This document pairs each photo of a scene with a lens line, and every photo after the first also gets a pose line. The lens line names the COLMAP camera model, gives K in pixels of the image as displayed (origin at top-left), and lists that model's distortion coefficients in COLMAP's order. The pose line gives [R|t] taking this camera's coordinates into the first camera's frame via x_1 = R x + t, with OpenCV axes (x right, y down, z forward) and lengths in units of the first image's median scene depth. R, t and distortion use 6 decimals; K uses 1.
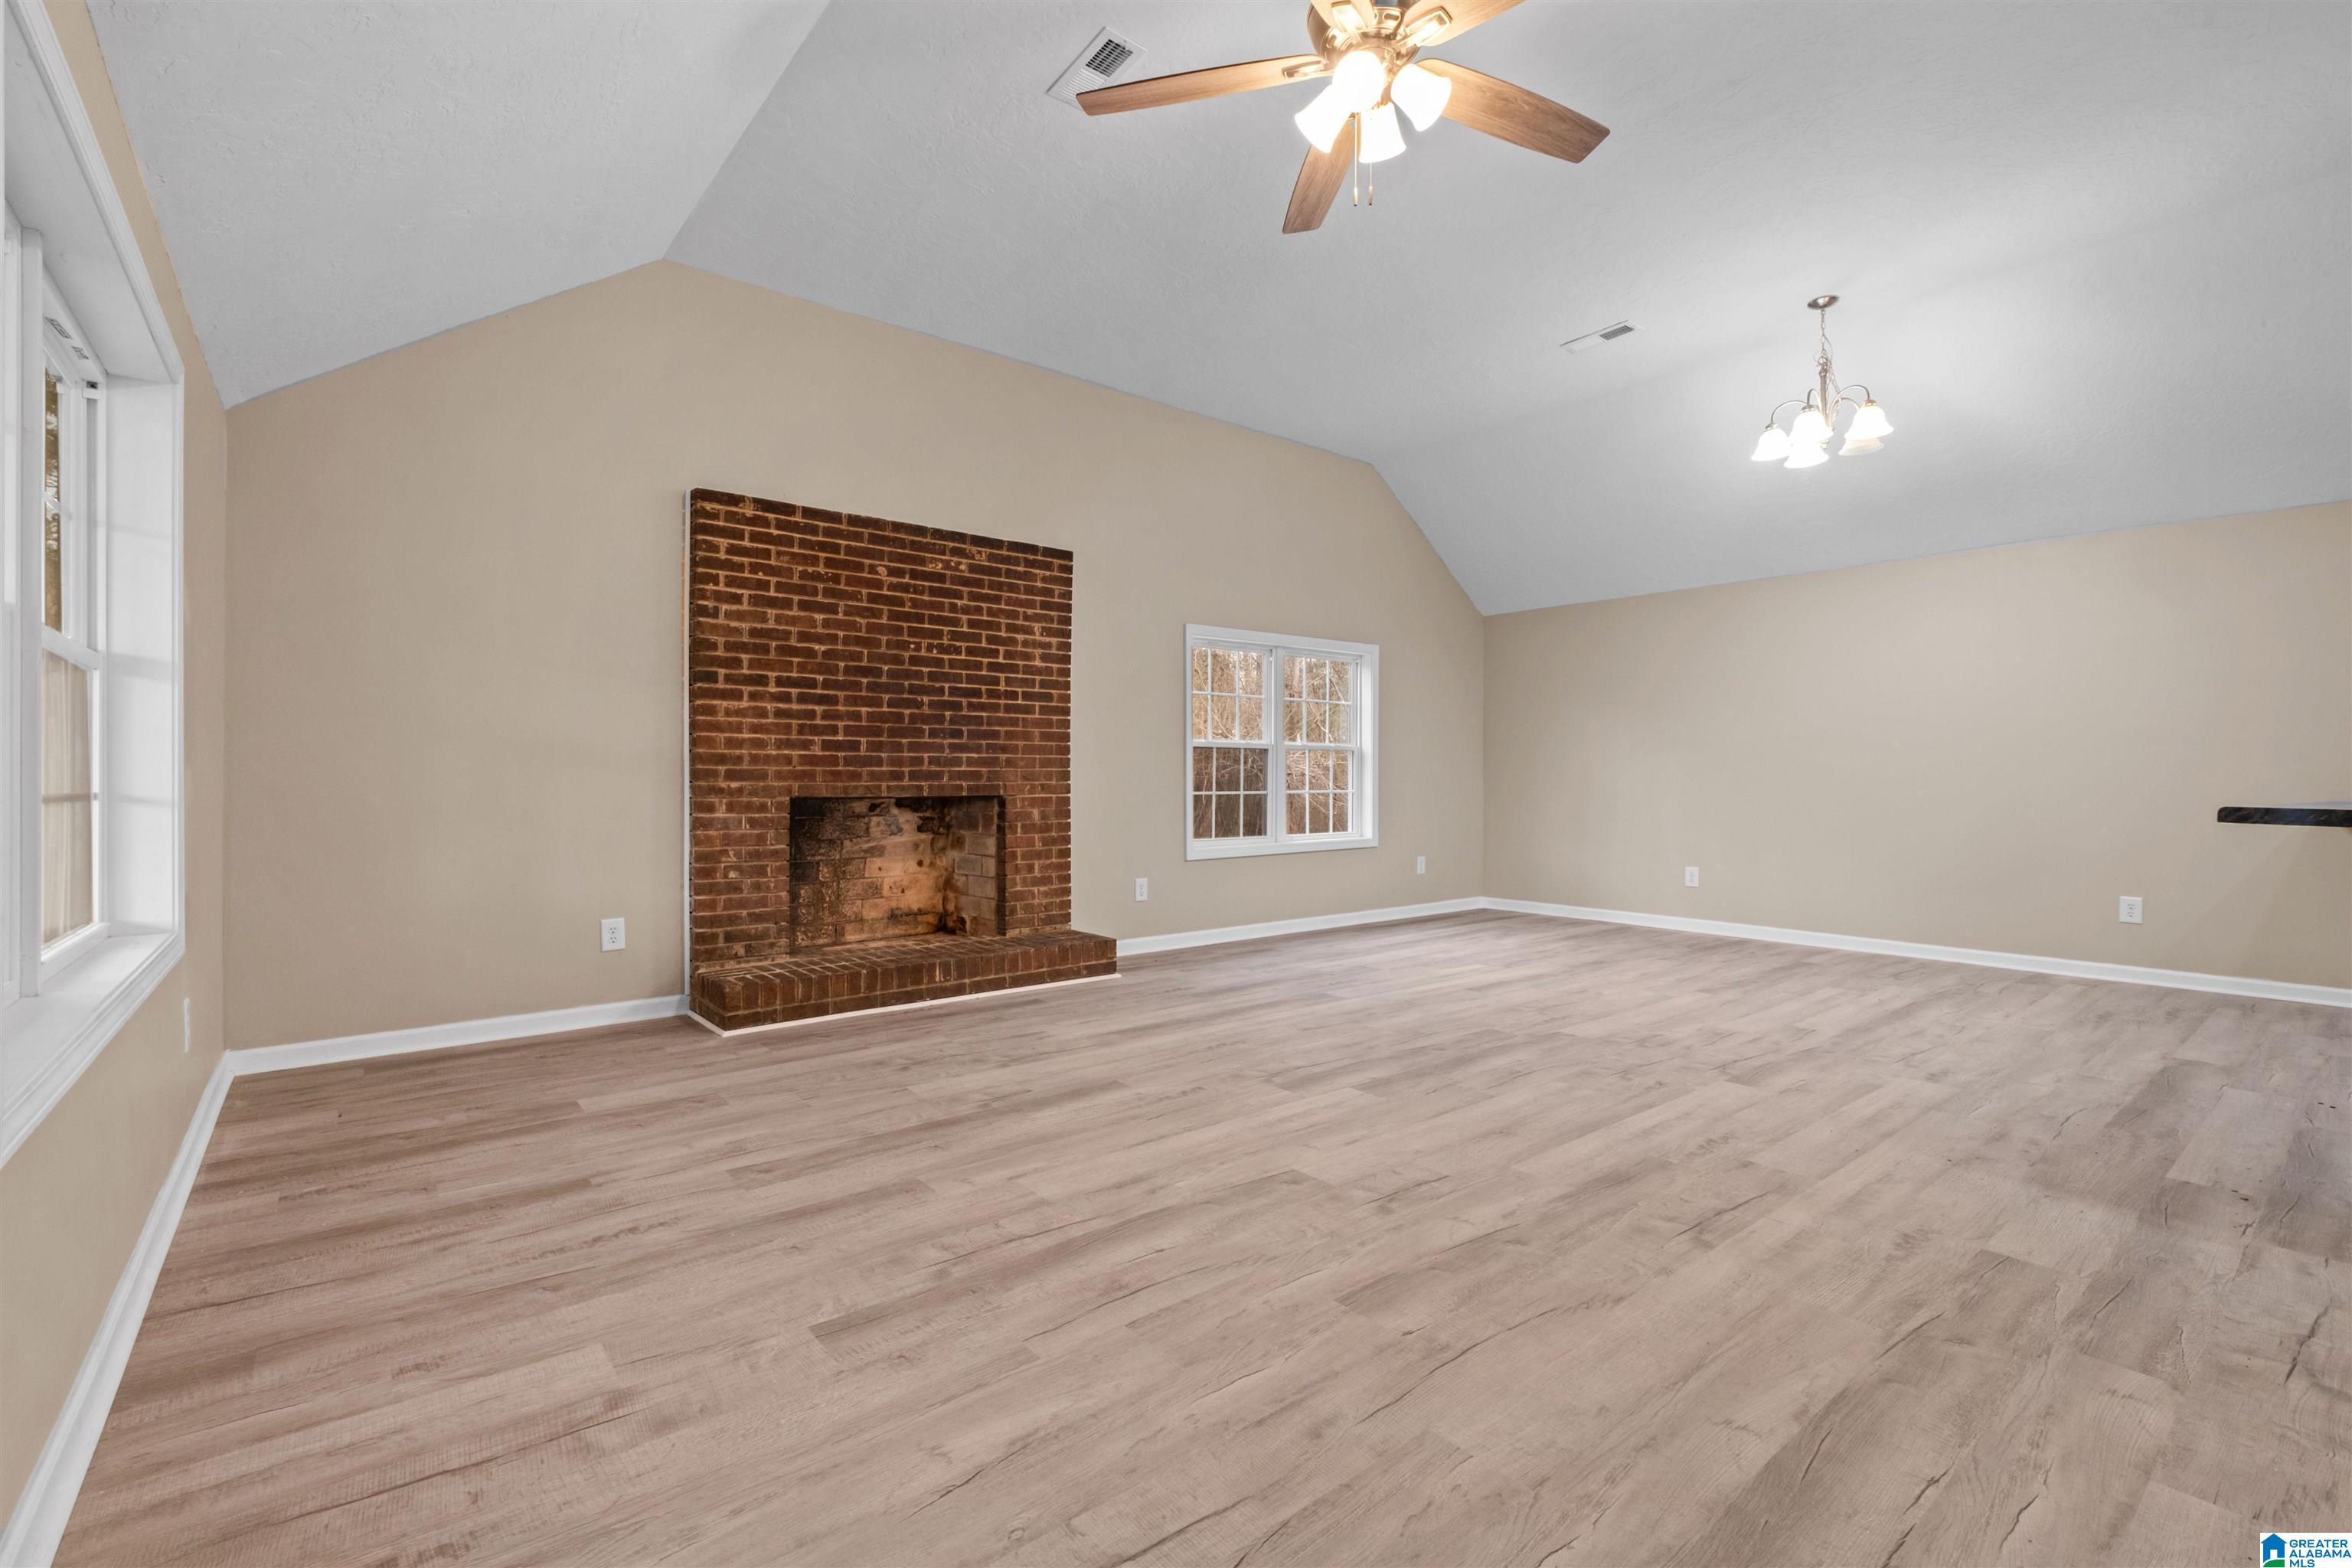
lens RADIAL K [[1025.7, 0, 1180.2], [0, 1025.7, 782.9], [0, 0, 1]] dist [-0.001658, -0.000078]
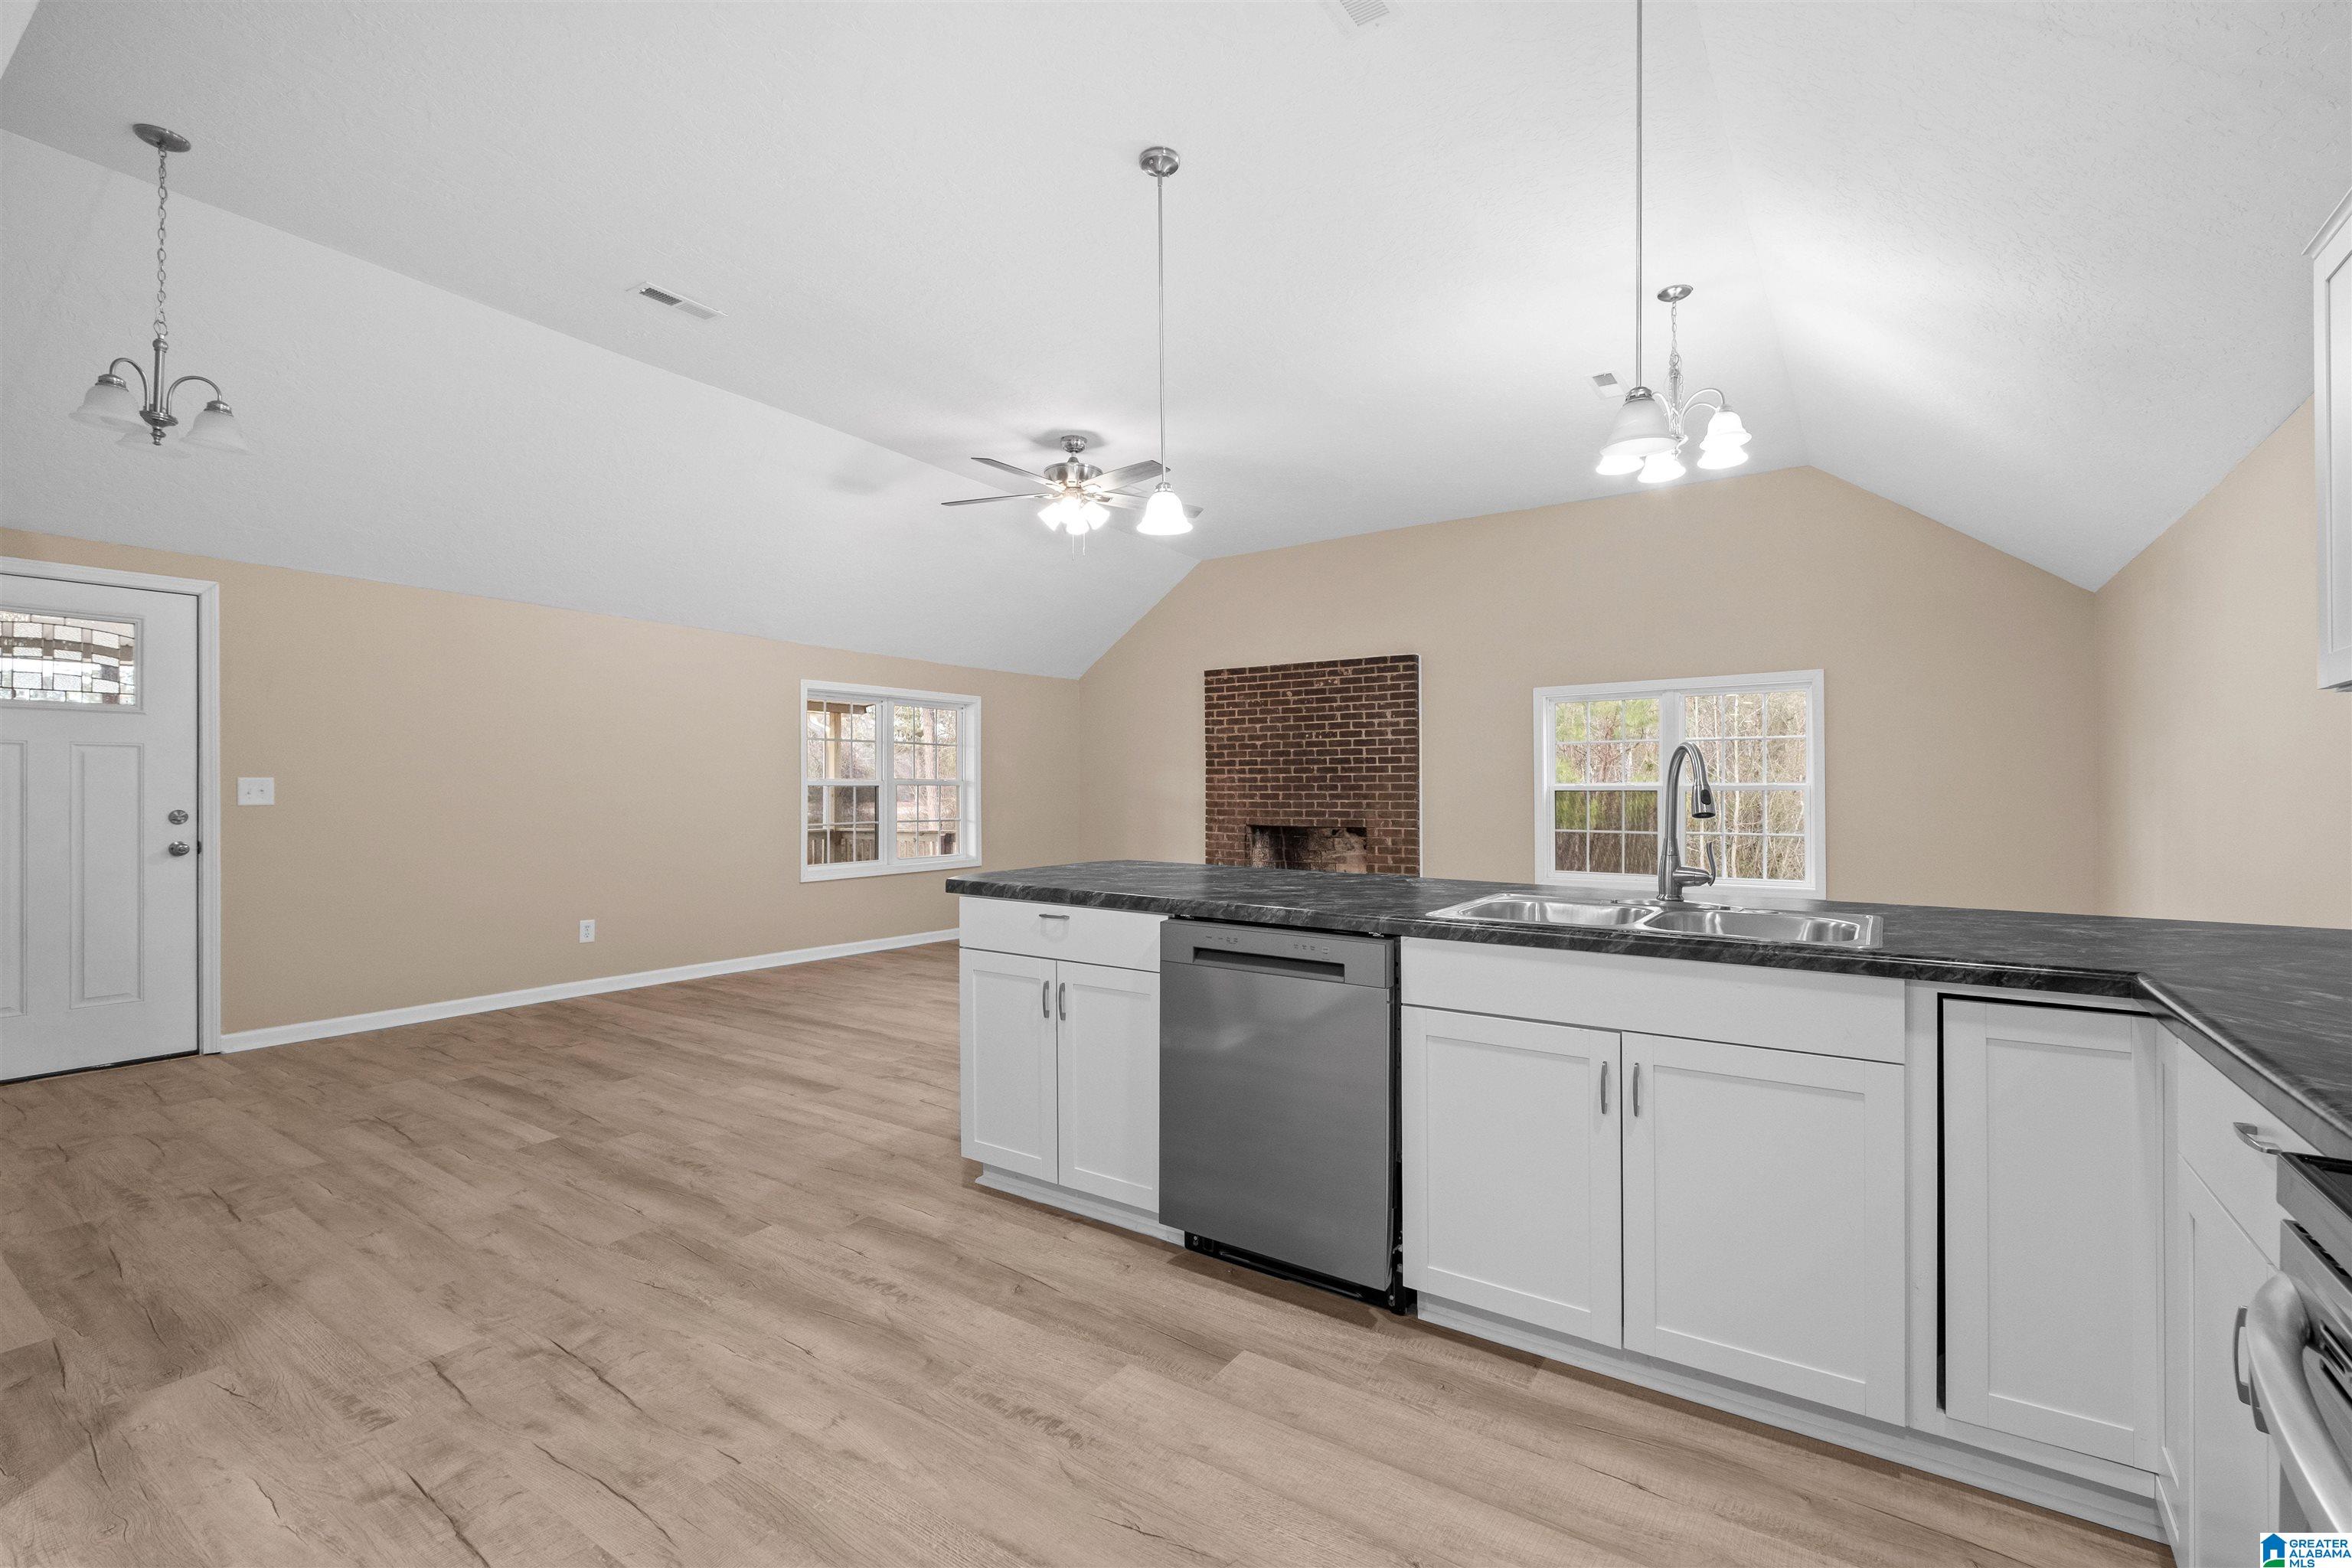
lens RADIAL K [[1025.7, 0, 1180.2], [0, 1025.7, 782.9], [0, 0, 1]] dist [-0.001658, -0.000078]
pose [[0.281649, -0.009676, -0.959469, 1.251058], [-0.002941, 0.999936, -0.010948, -0.037547], [0.959513, 0.005905, 0.281602, 0.331019]]
